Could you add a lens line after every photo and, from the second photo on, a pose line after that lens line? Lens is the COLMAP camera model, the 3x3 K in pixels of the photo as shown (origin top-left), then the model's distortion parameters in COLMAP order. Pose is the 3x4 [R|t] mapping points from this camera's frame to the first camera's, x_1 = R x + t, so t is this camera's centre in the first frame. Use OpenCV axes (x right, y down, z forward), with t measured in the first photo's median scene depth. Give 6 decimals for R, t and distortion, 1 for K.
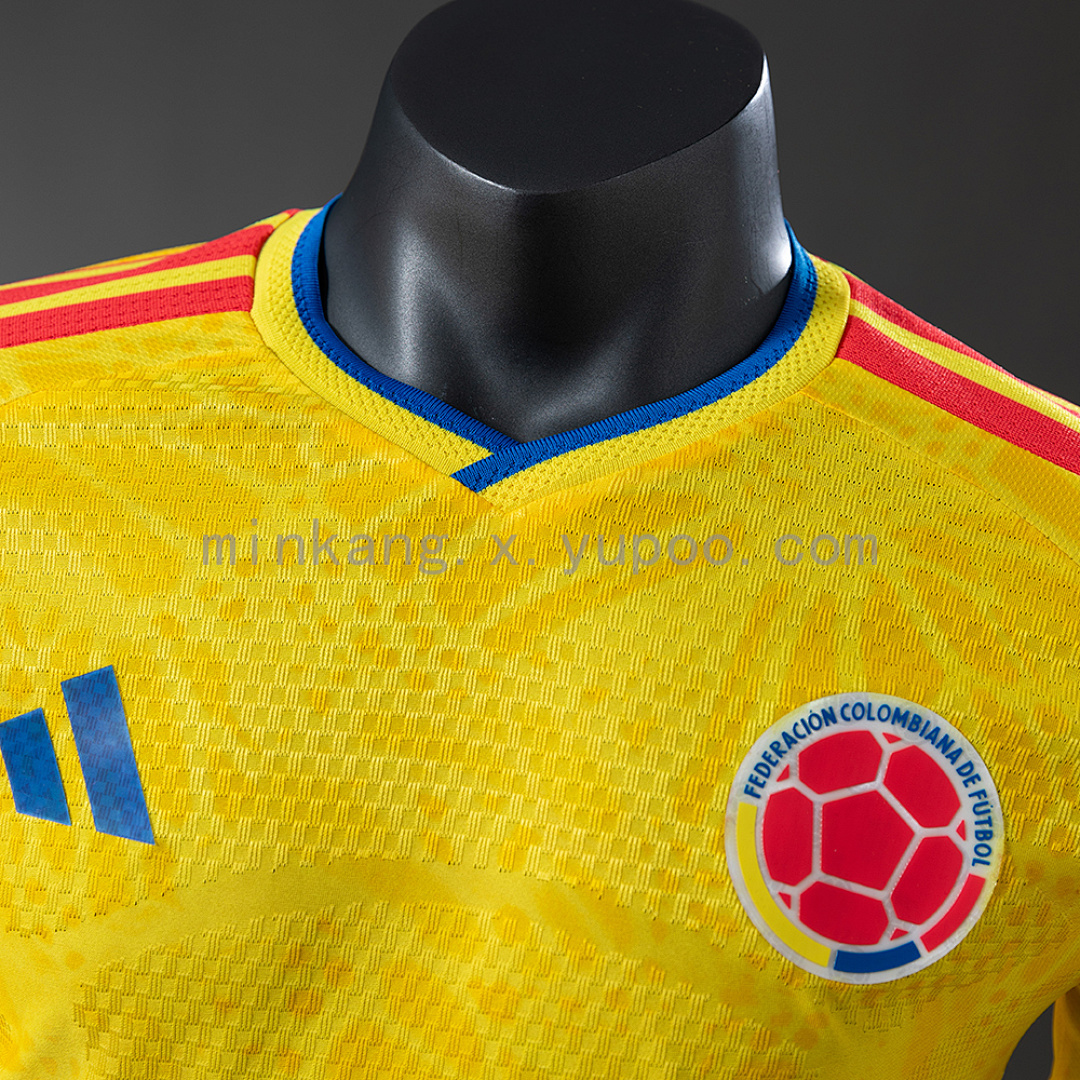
lens RADIAL K [[2704.3, 0, 540.0], [0, 2704.3, 540.0], [0, 0, 1]] dist [0.023876, 0.516188]
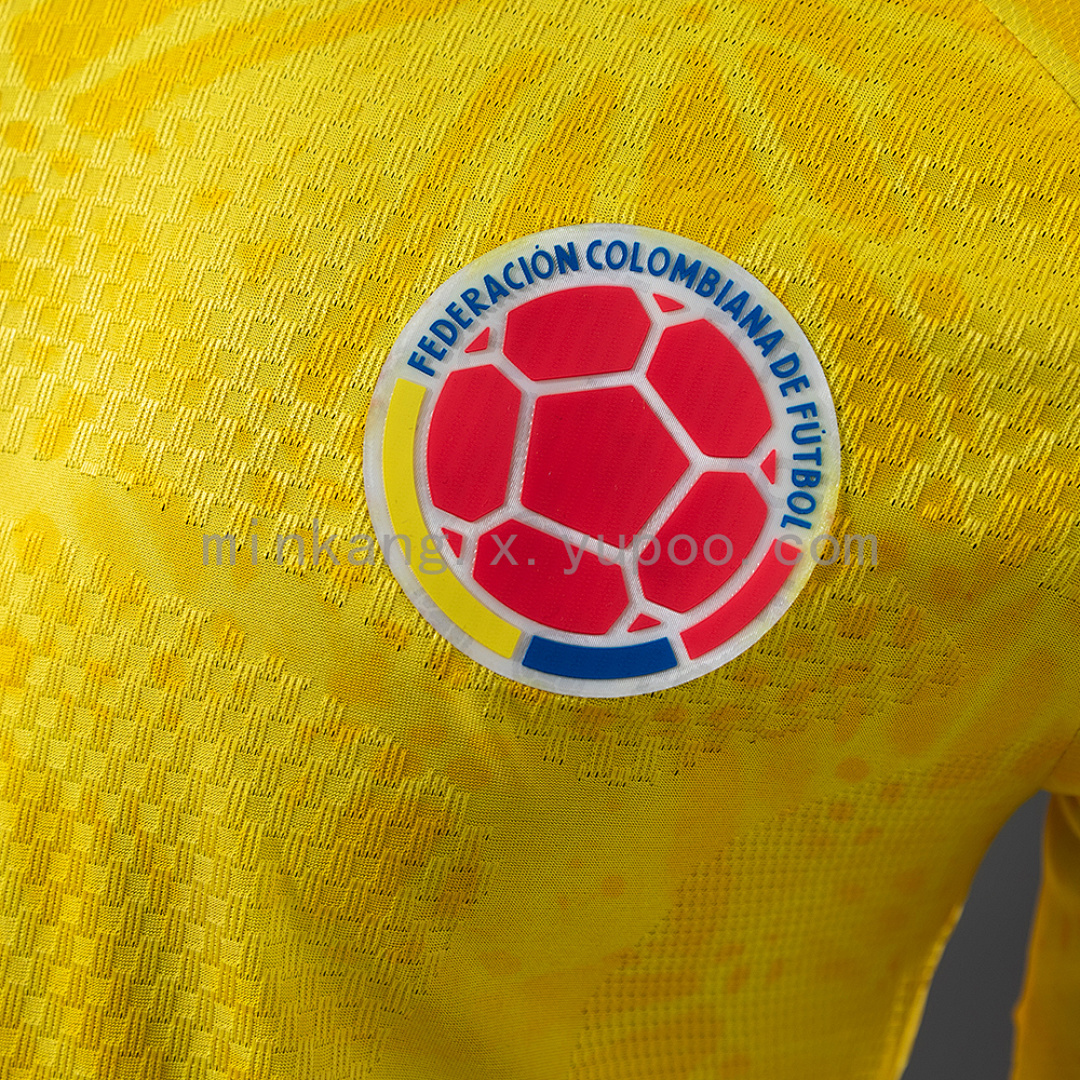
lens RADIAL K [[2704.3, 0, 540.0], [0, 2704.3, 540.0], [0, 0, 1]] dist [0.023876, 0.516188]
pose [[0.967886, 0.095084, -0.232715, 0.248168], [-0.097334, 0.995250, 0.001820, 0.127451], [0.231782, 0.020889, 0.972543, 0.402956]]
